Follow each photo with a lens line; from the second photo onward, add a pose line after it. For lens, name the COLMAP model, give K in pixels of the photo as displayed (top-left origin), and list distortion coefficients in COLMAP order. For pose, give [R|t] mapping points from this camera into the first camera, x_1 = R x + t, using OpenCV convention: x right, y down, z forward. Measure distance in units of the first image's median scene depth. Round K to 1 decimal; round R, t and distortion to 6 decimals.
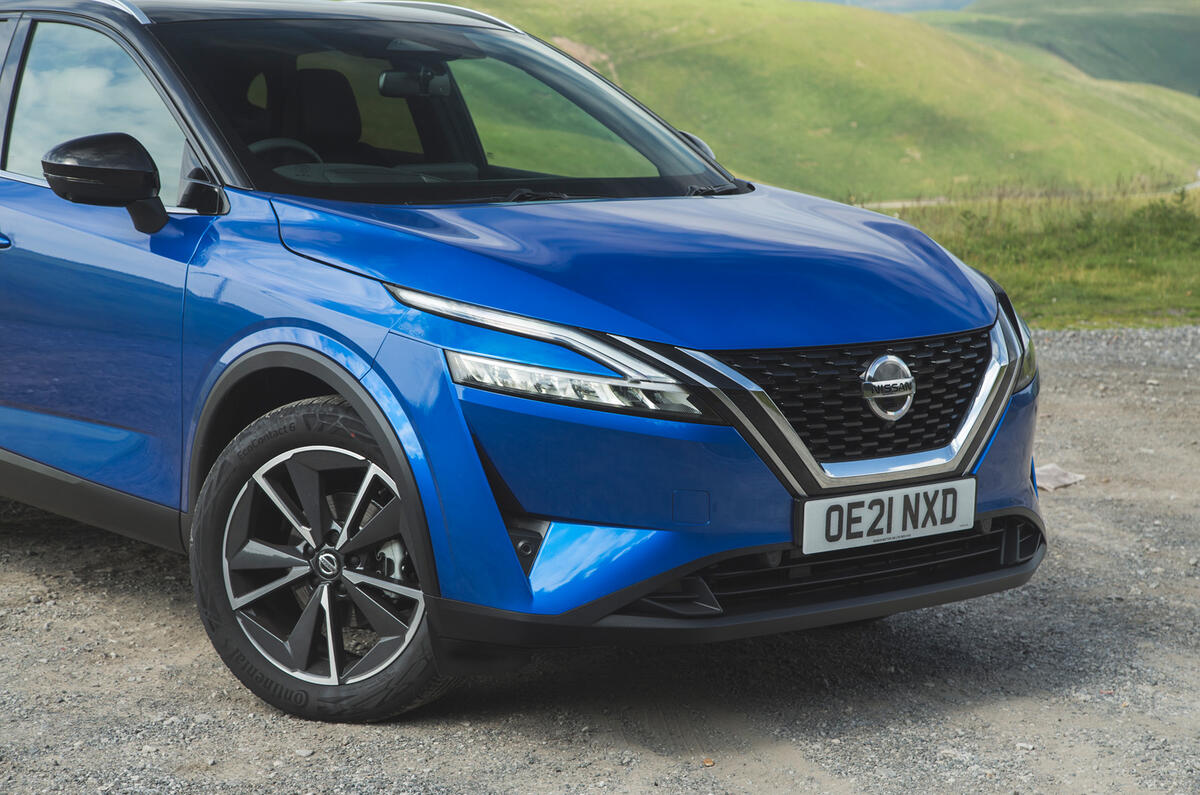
lens RADIAL K [[2539.2, 0, 600.0], [0, 2539.2, 397.5], [0, 0, 1]] dist [0.340599, 0.375891]
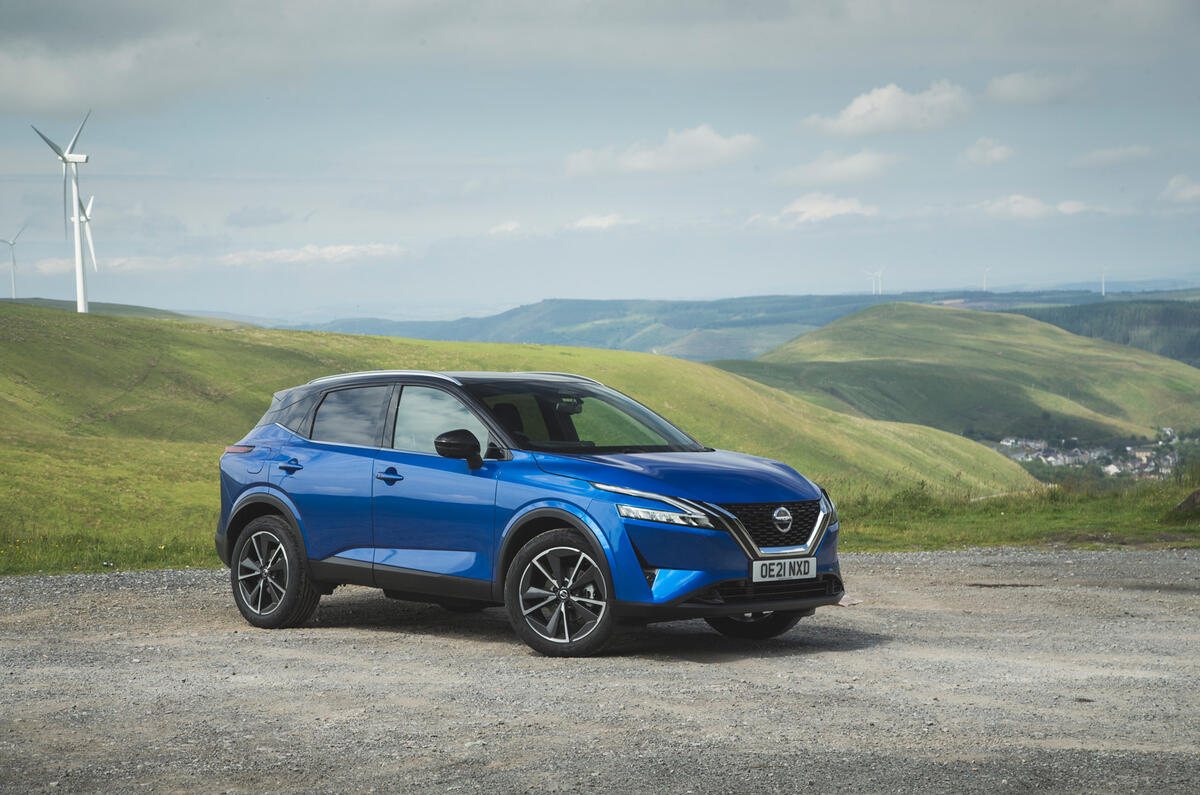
lens RADIAL K [[2479.9, 0, 600.0], [0, 2479.9, 397.5], [0, 0, 1]] dist [0.320978, 0.035910]
pose [[0.996952, -0.011018, 0.077239, -0.258956], [0.021247, 0.990904, -0.132884, 0.200009], [-0.075072, 0.134120, 0.988117, -1.462060]]
